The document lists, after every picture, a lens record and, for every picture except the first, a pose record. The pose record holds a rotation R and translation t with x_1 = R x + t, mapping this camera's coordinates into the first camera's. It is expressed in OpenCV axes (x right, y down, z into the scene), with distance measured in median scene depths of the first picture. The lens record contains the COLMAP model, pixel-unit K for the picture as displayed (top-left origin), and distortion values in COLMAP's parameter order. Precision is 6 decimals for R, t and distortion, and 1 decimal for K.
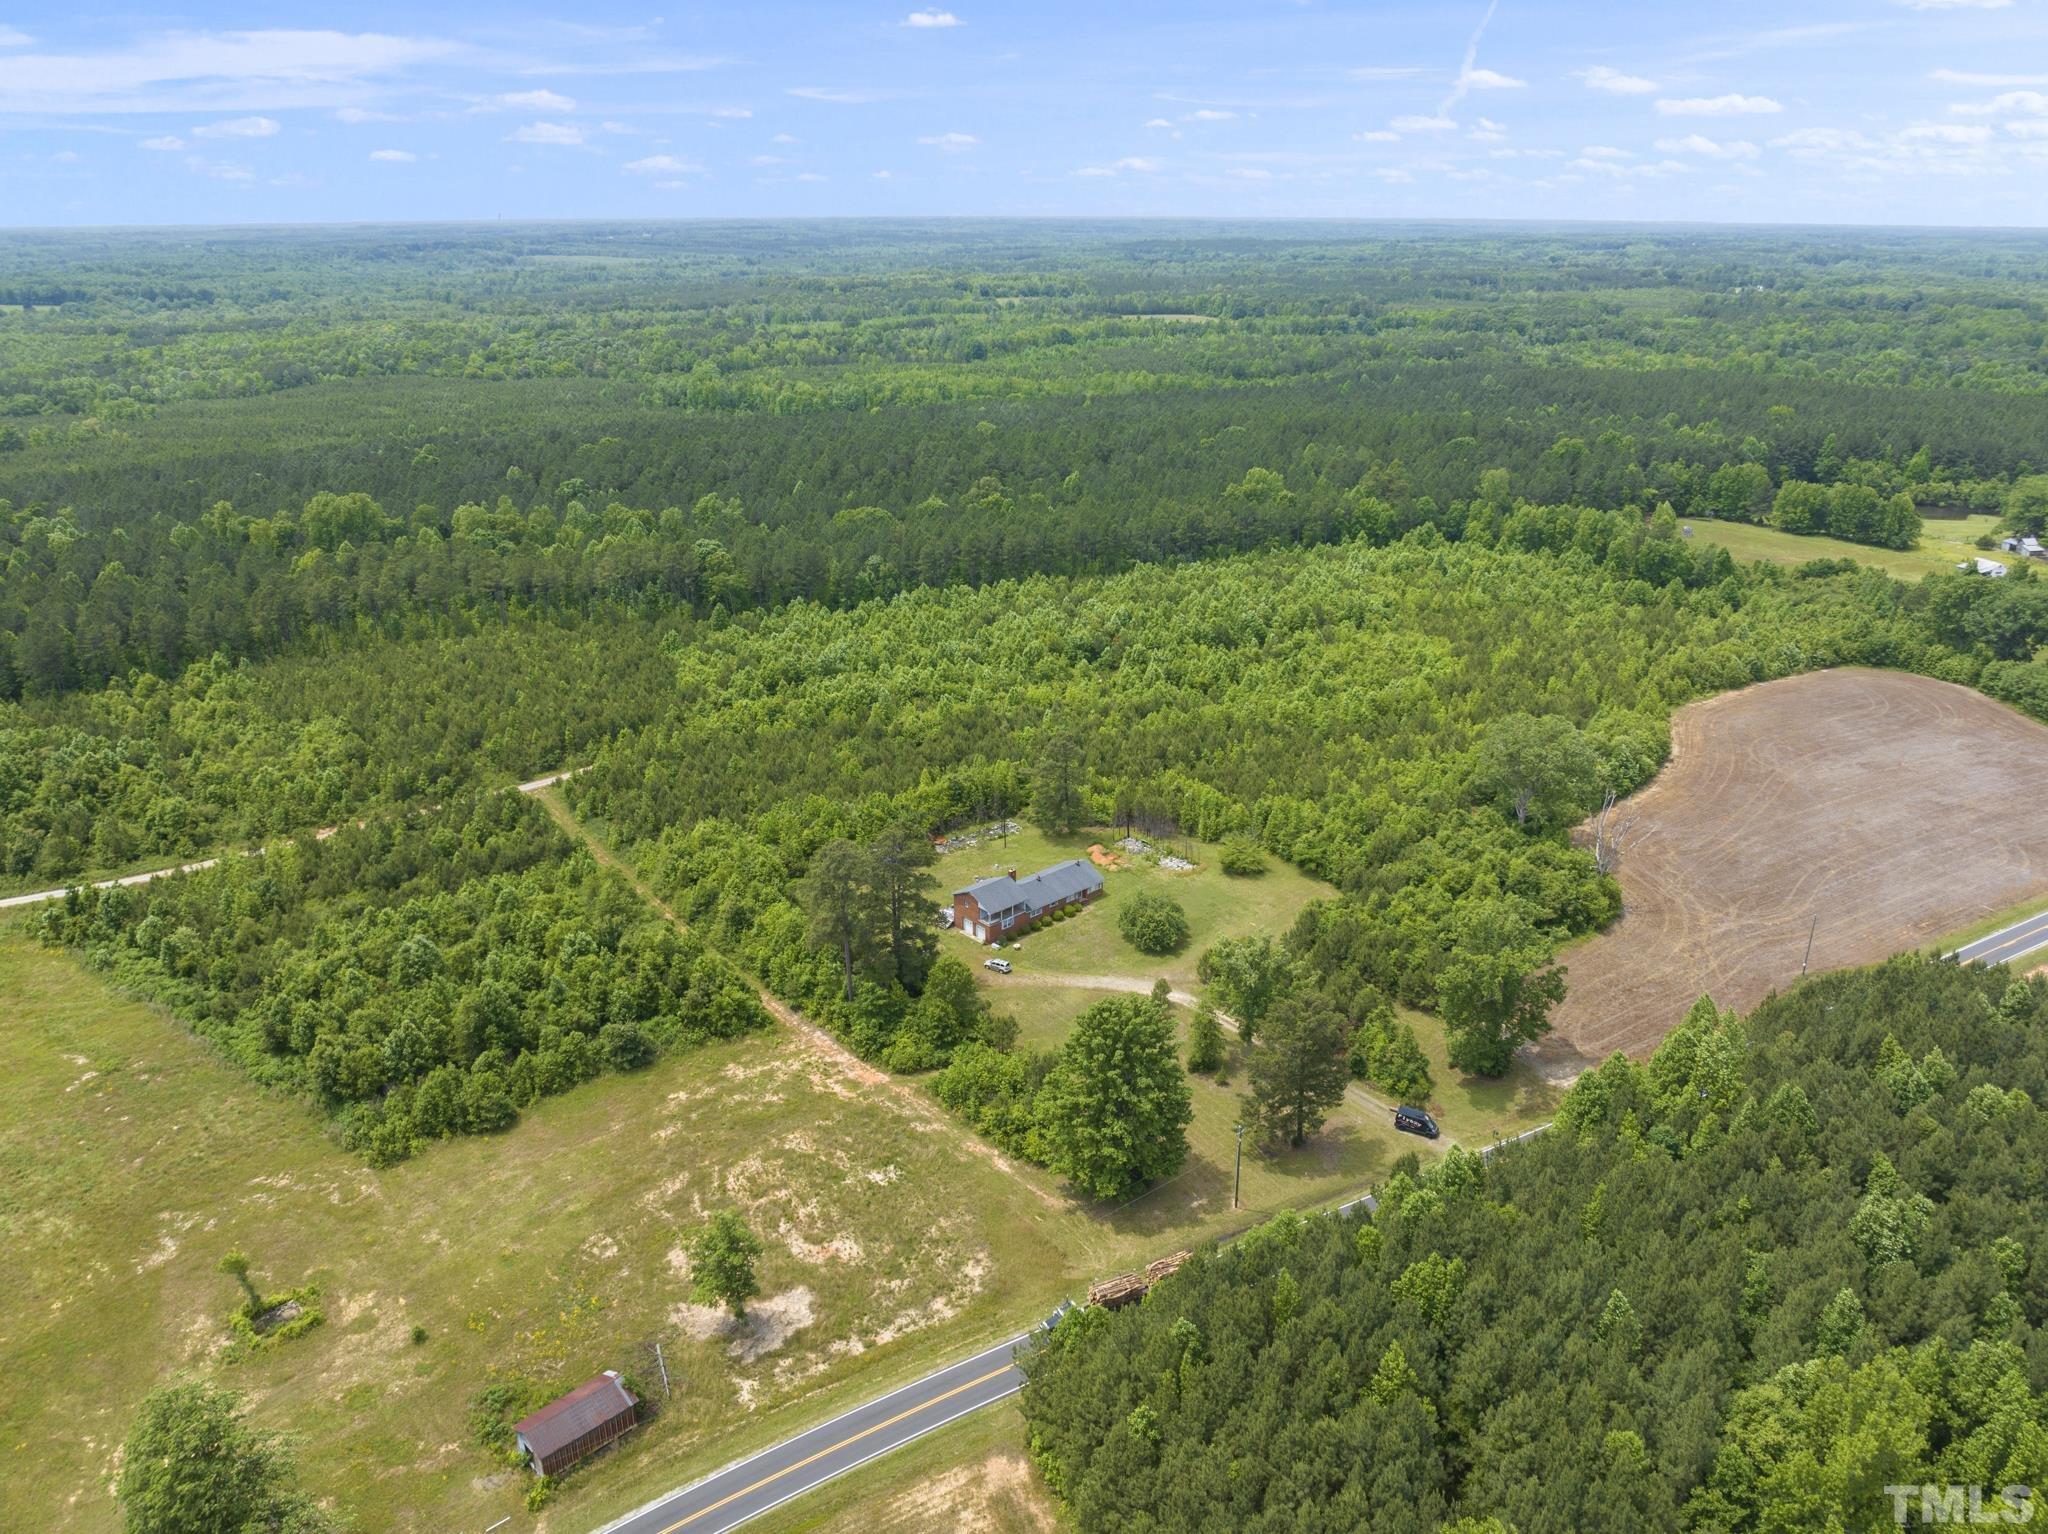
lens RADIAL K [[1438.8, 0, 1025.6], [0, 1438.8, 765.4], [0, 0, 1]] dist [-0.033338, 0.007195]
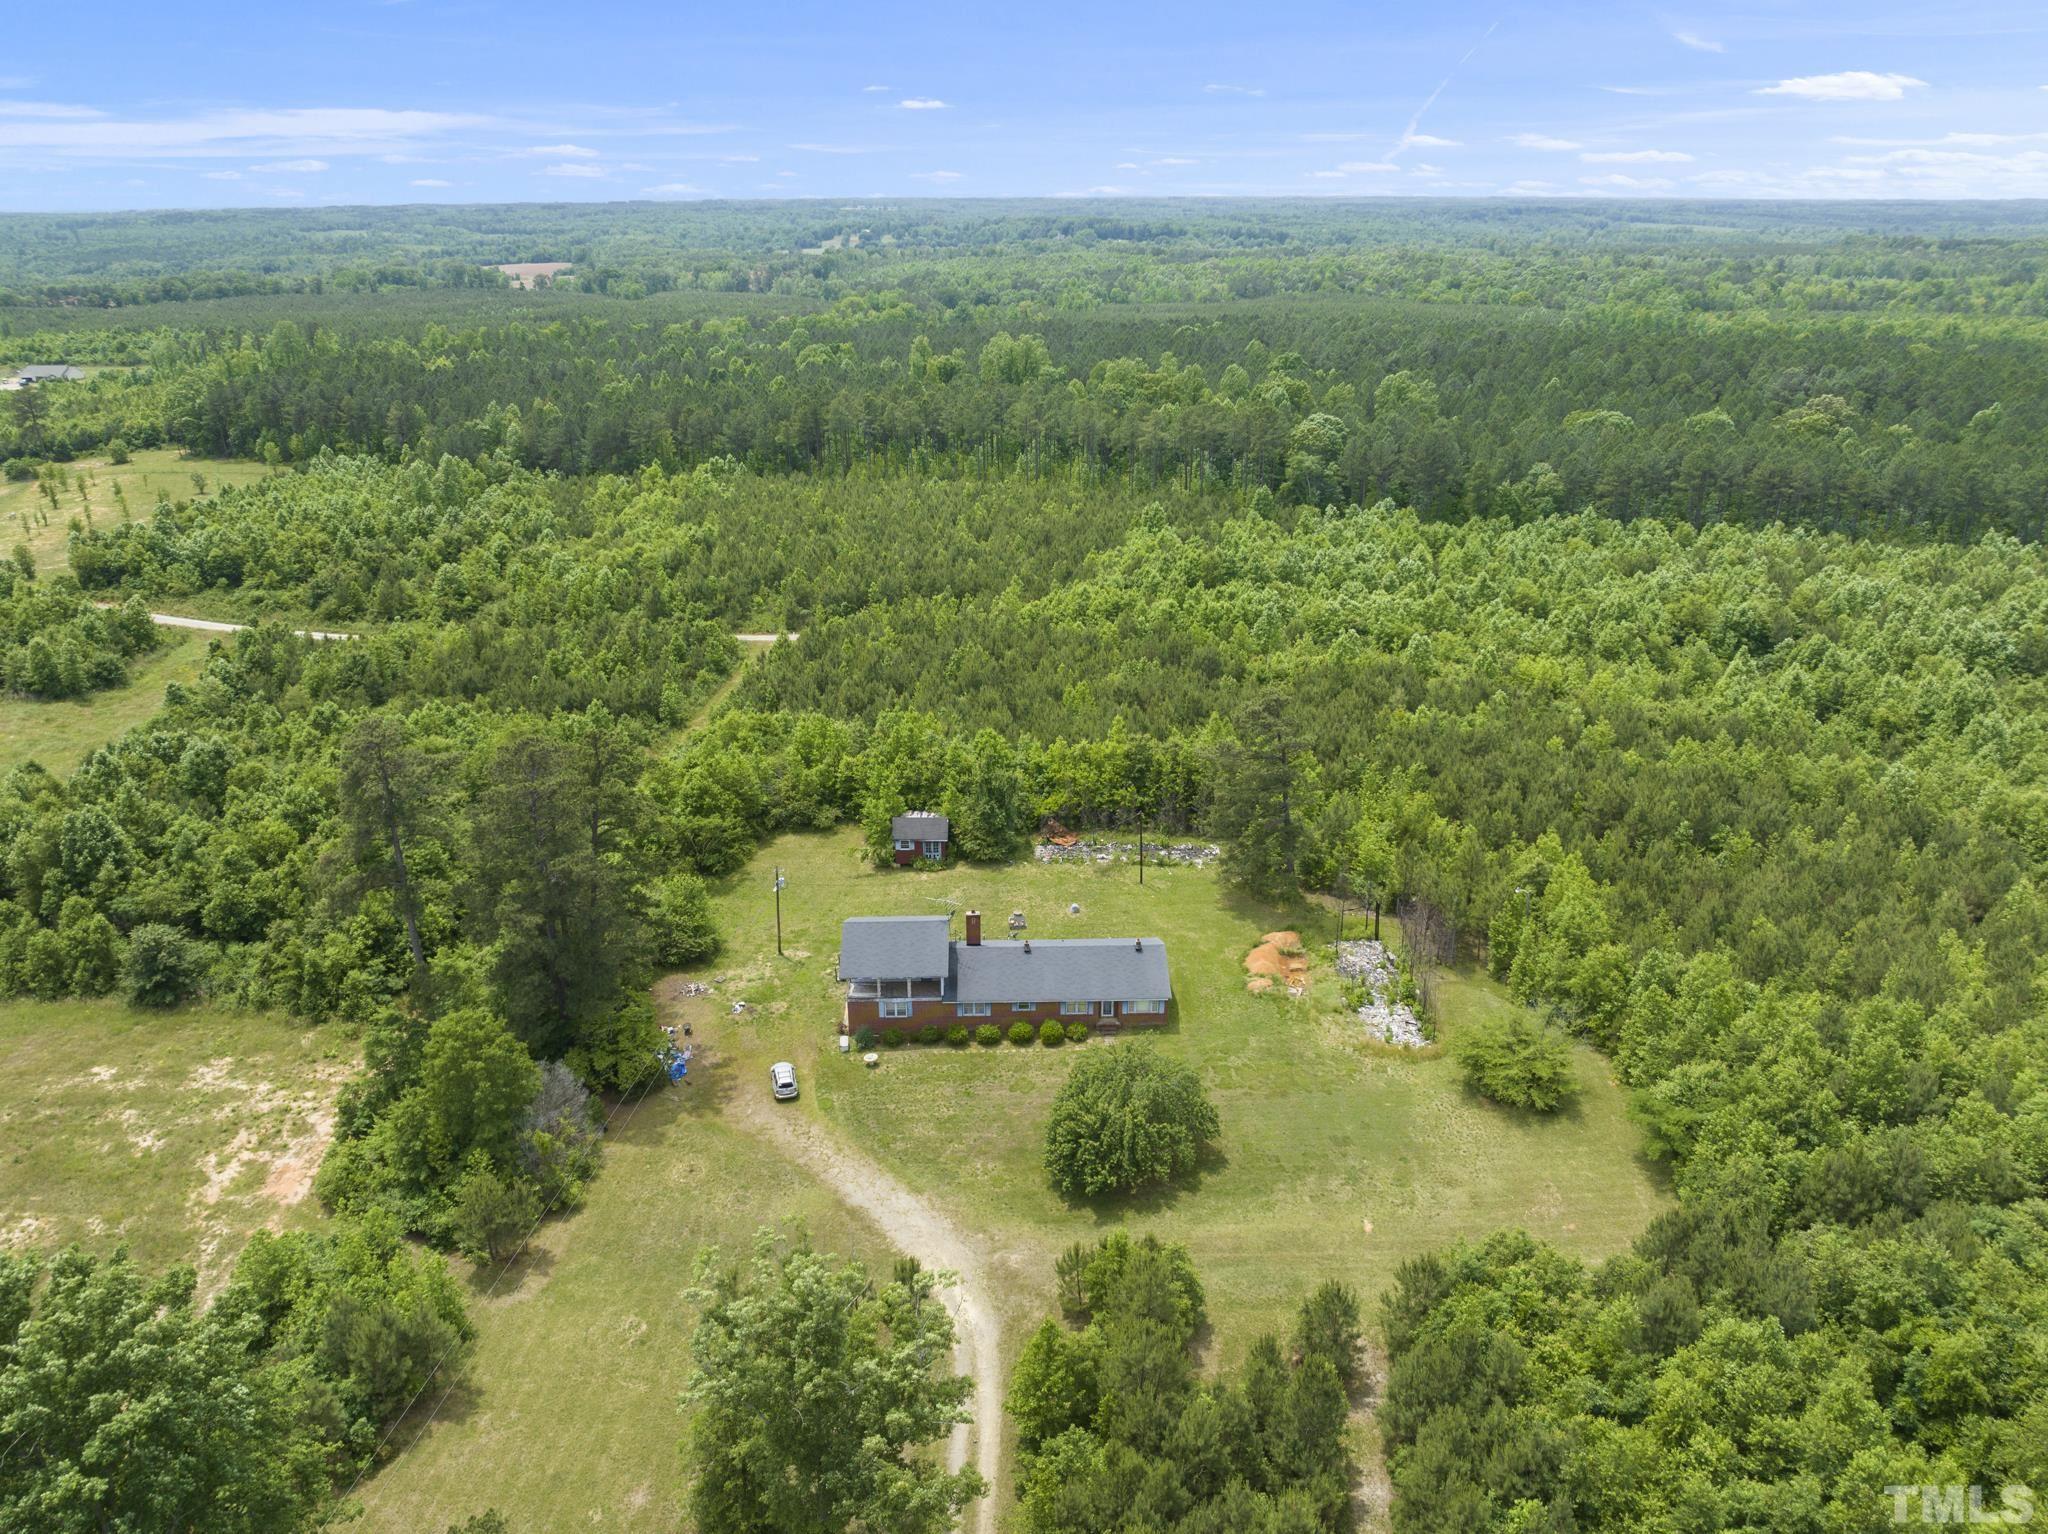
lens RADIAL K [[1435.3, 0, 1030.4], [0, 1435.3, 765.8], [0, 0, 1]] dist [-0.034232, -0.008339]
pose [[0.755648, 0.241424, -0.608860, 0.240931], [-0.232861, 0.967880, 0.094782, -0.022800], [0.612187, 0.070158, 0.787595, 0.506312]]
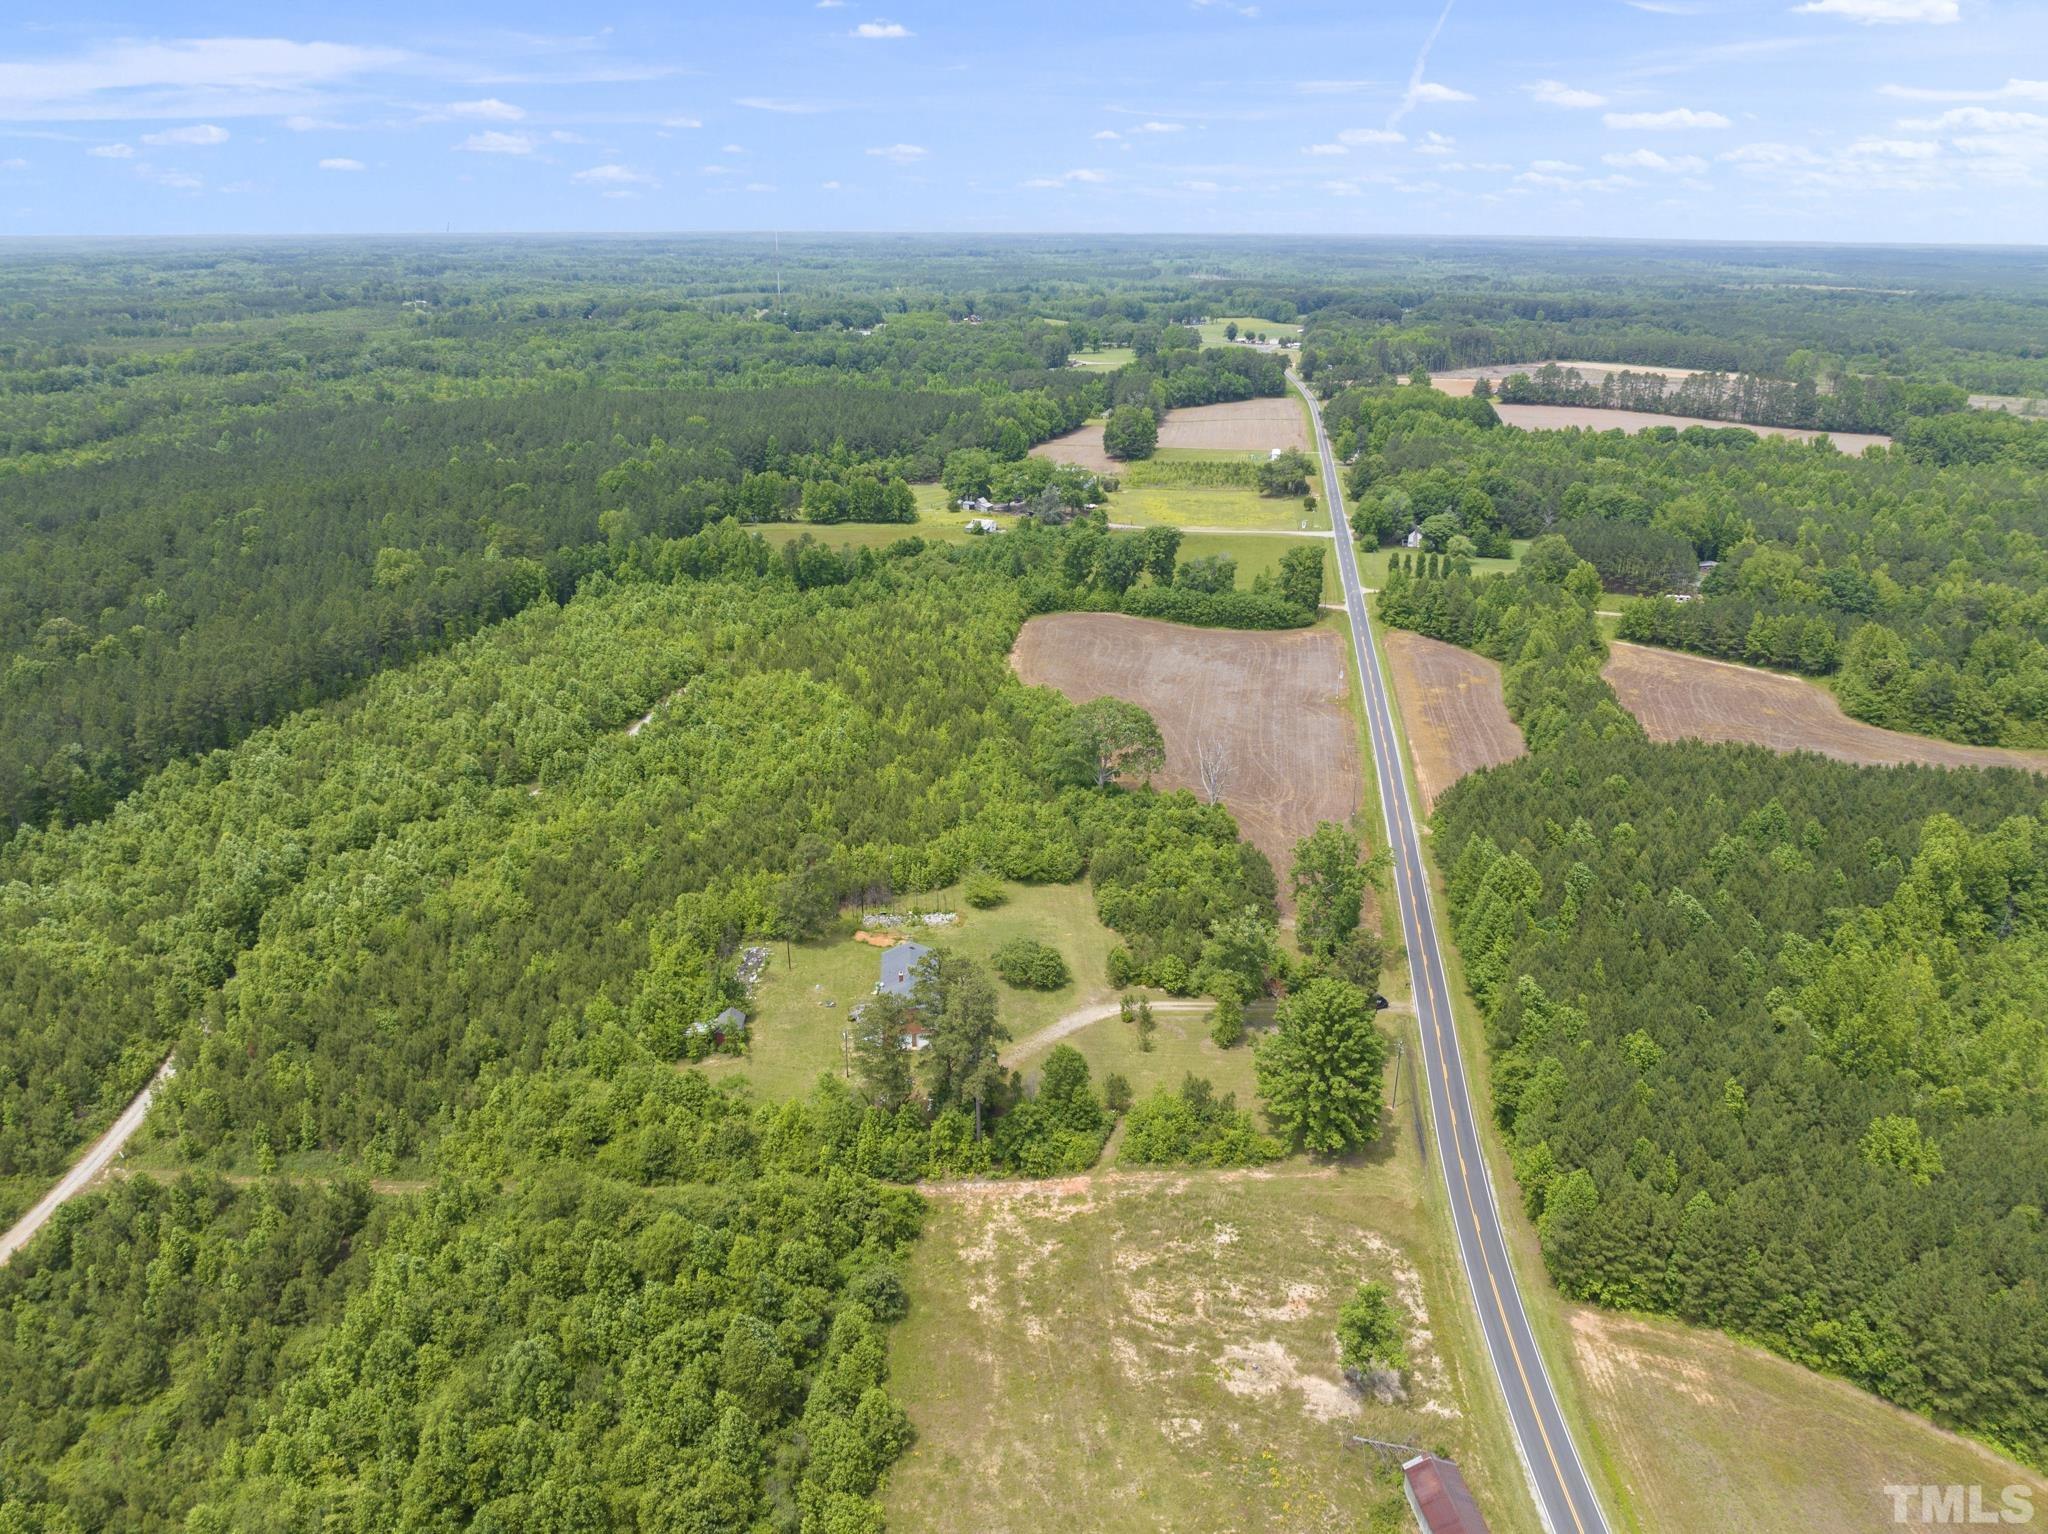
lens RADIAL K [[1438.8, 0, 1025.6], [0, 1438.8, 765.4], [0, 0, 1]] dist [-0.033338, 0.007195]
pose [[0.617190, -0.277094, 0.736407, -0.528921], [0.280936, 0.951850, 0.122704, -0.131948], [-0.734950, 0.131152, 0.665318, 0.211769]]
